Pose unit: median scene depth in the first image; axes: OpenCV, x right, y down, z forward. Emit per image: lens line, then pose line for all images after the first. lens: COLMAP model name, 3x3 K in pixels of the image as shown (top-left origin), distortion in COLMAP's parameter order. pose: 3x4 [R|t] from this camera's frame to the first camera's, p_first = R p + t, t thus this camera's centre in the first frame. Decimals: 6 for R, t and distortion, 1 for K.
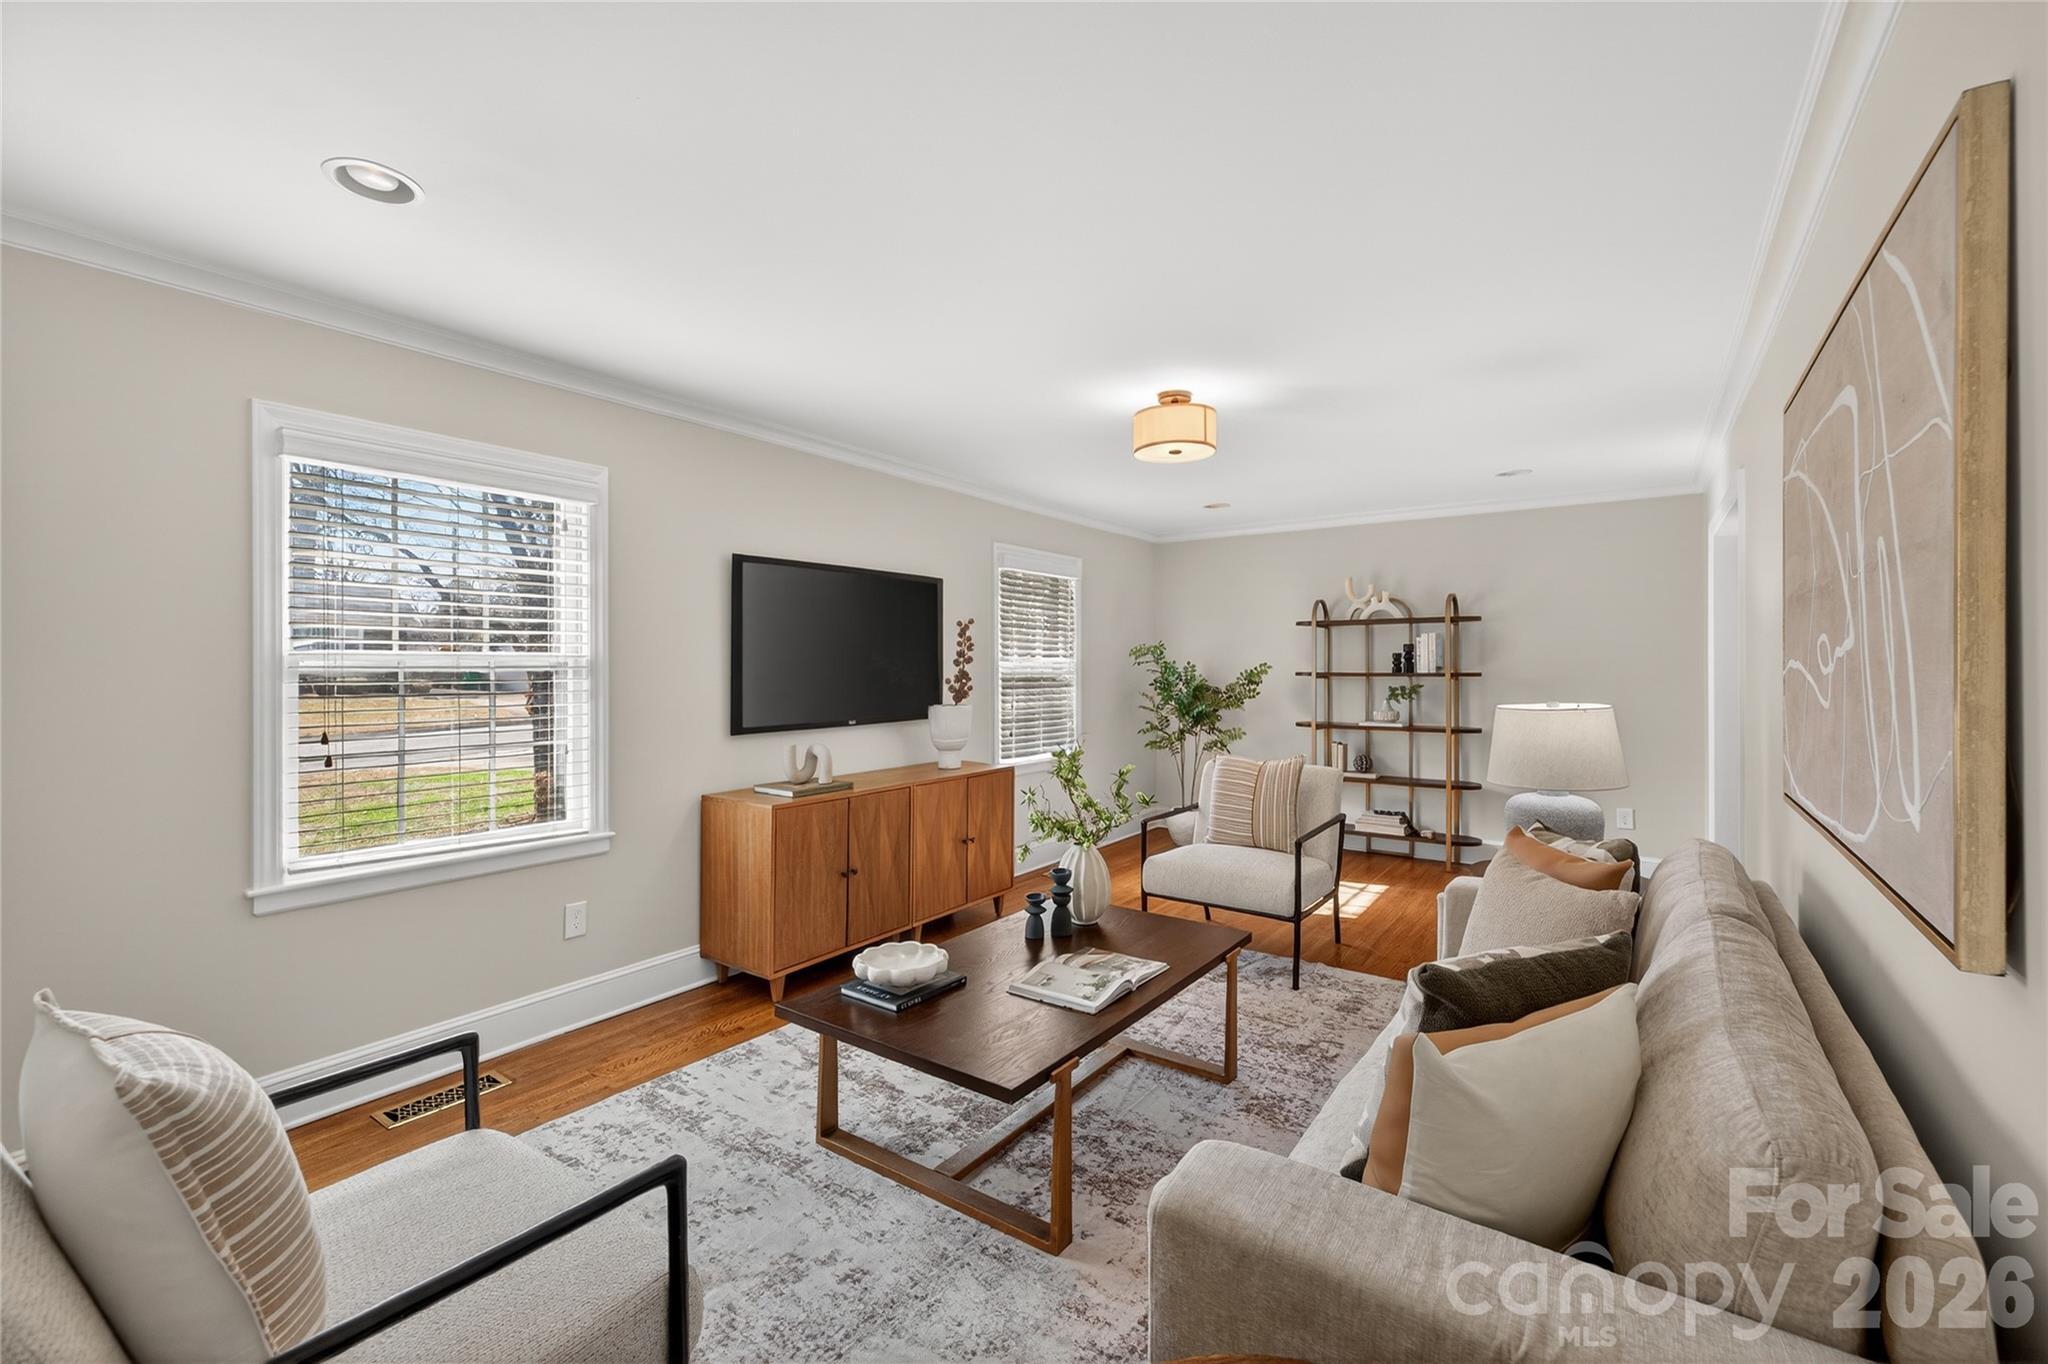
lens RADIAL K [[865.0, 0, 1031.7], [0, 865.0, 660.1], [0, 0, 1]] dist [0.003180, -0.000425]
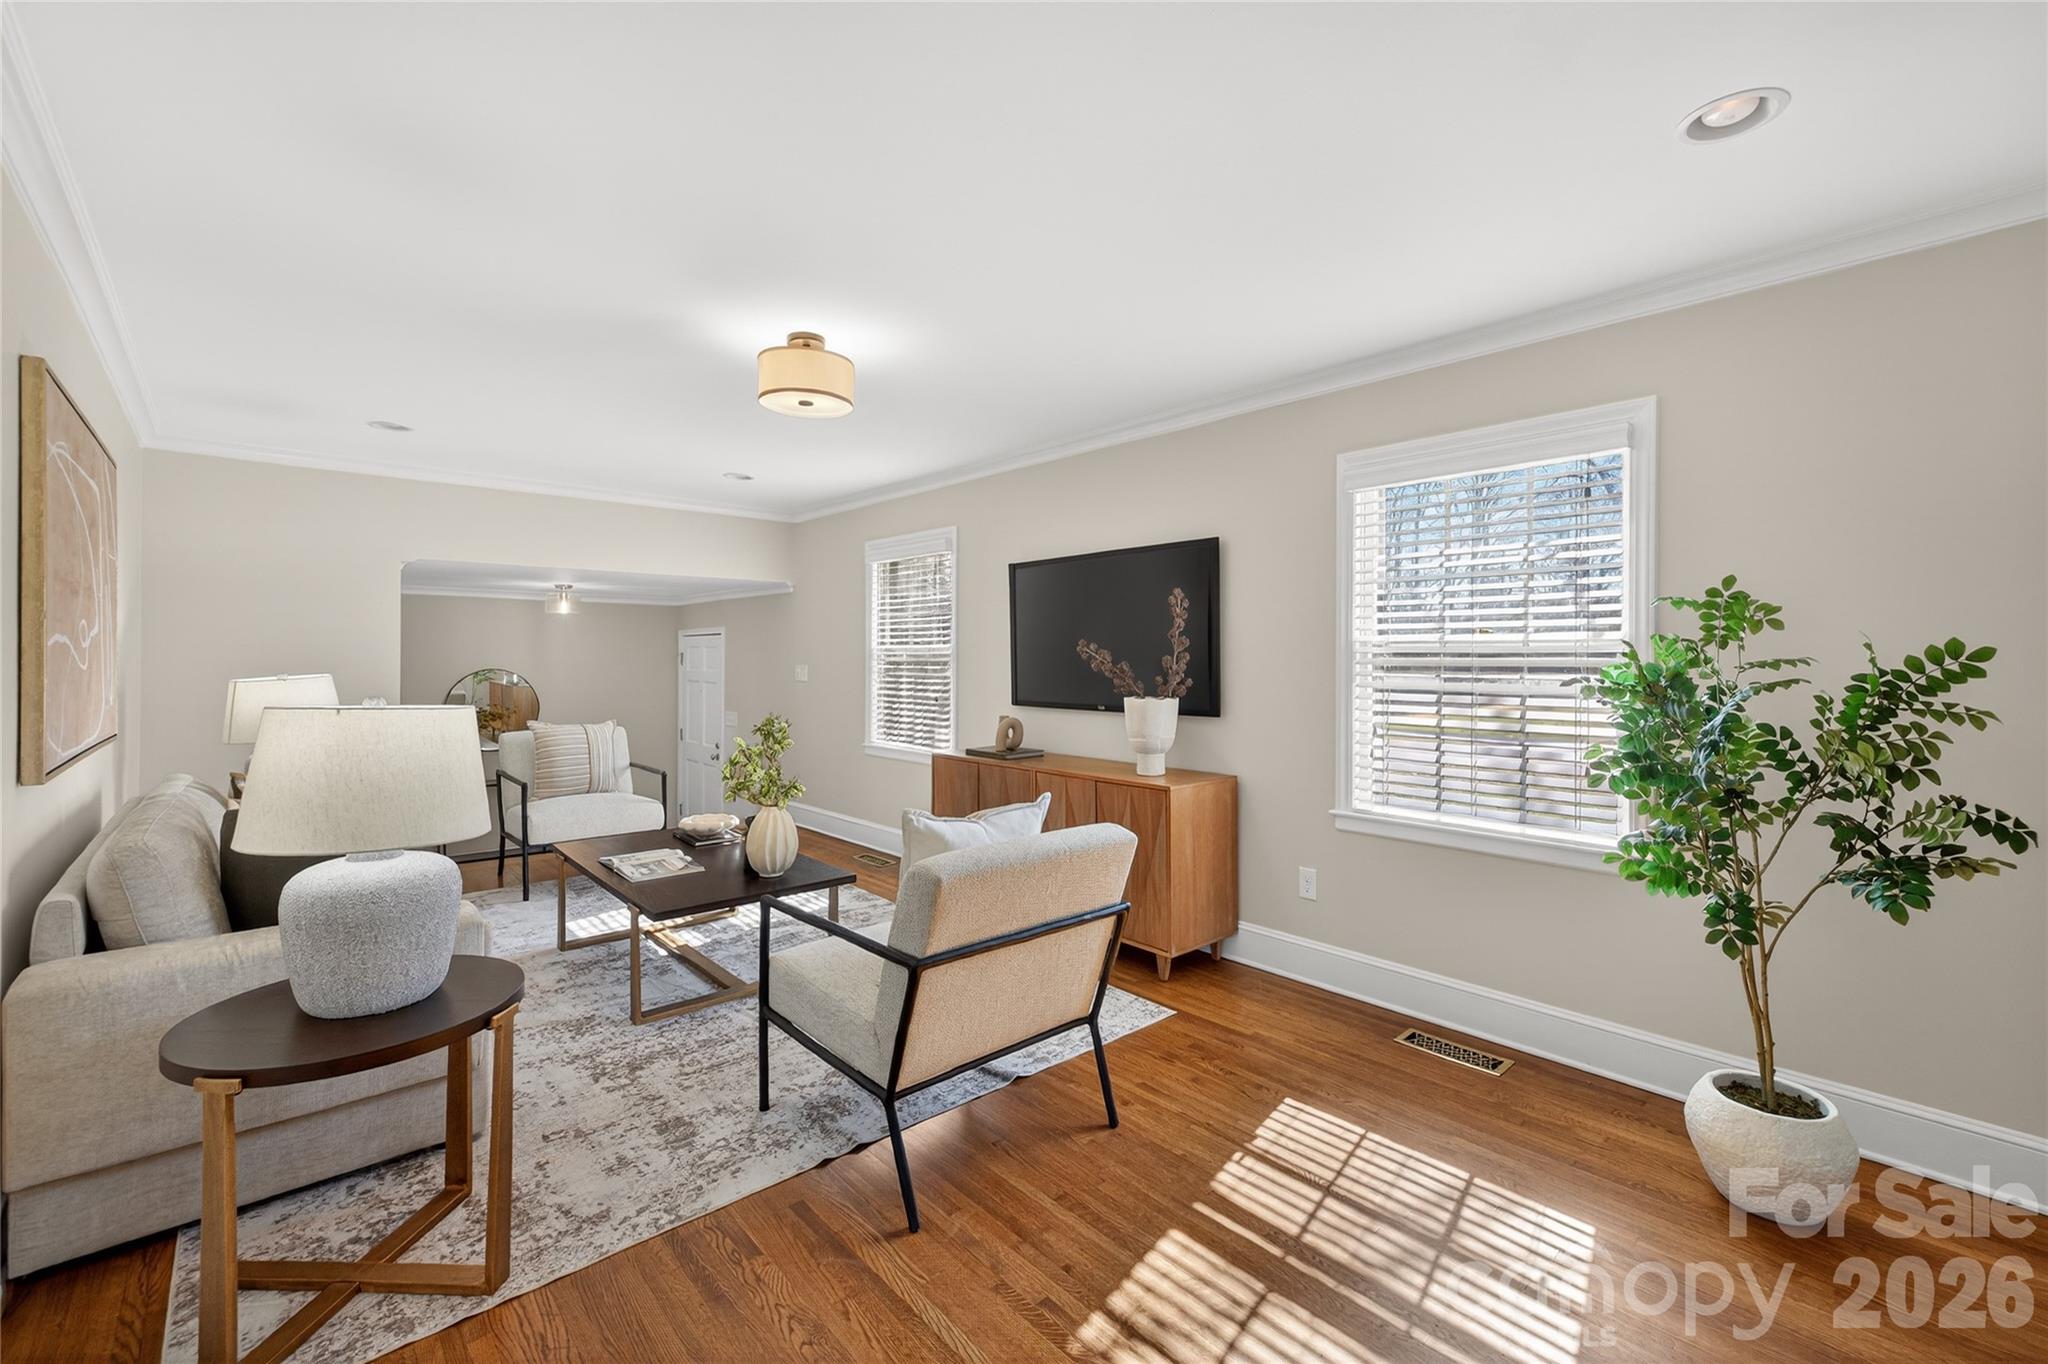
lens RADIAL K [[845.4, 0, 1026.4], [0, 845.4, 664.0], [0, 0, 1]] dist [-0.001179, 0.000092]
pose [[-0.215146, 0.006080, -0.976563, 0.896074], [0.001556, 0.999981, 0.005883, 0.018091], [0.976581, -0.000254, -0.215151, 1.314262]]
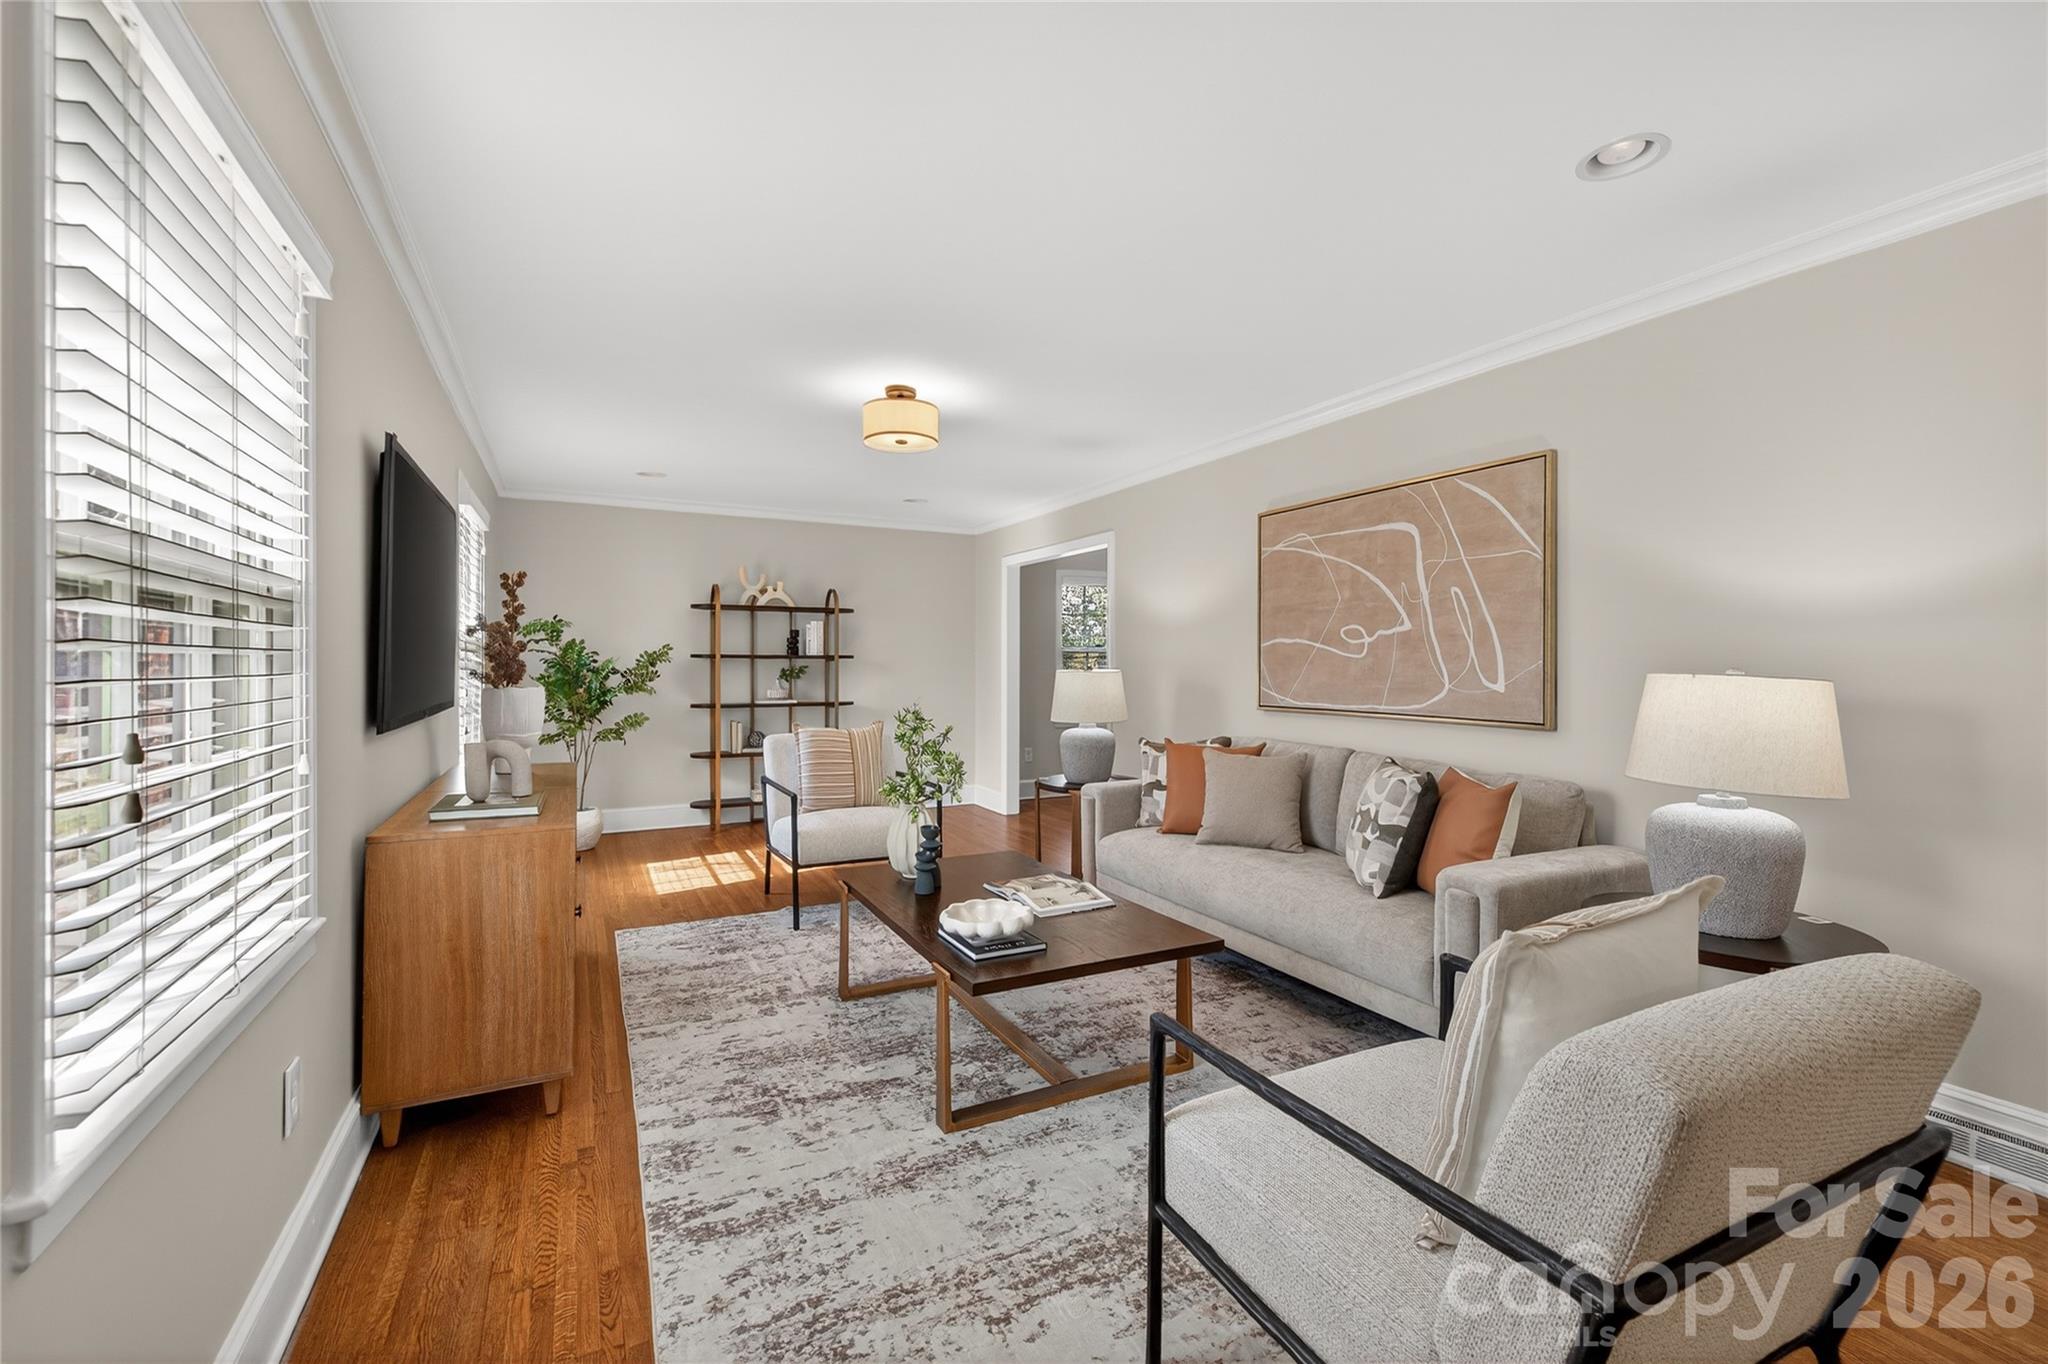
lens RADIAL K [[862.6, 0, 1029.9], [0, 862.6, 677.1], [0, 0, 1]] dist [0.001496, 0.000228]
pose [[0.455940, -0.010107, 0.889953, -0.682143], [-0.011787, 0.999779, 0.017392, 0.031754], [-0.889932, -0.018420, 0.455721, 0.333925]]
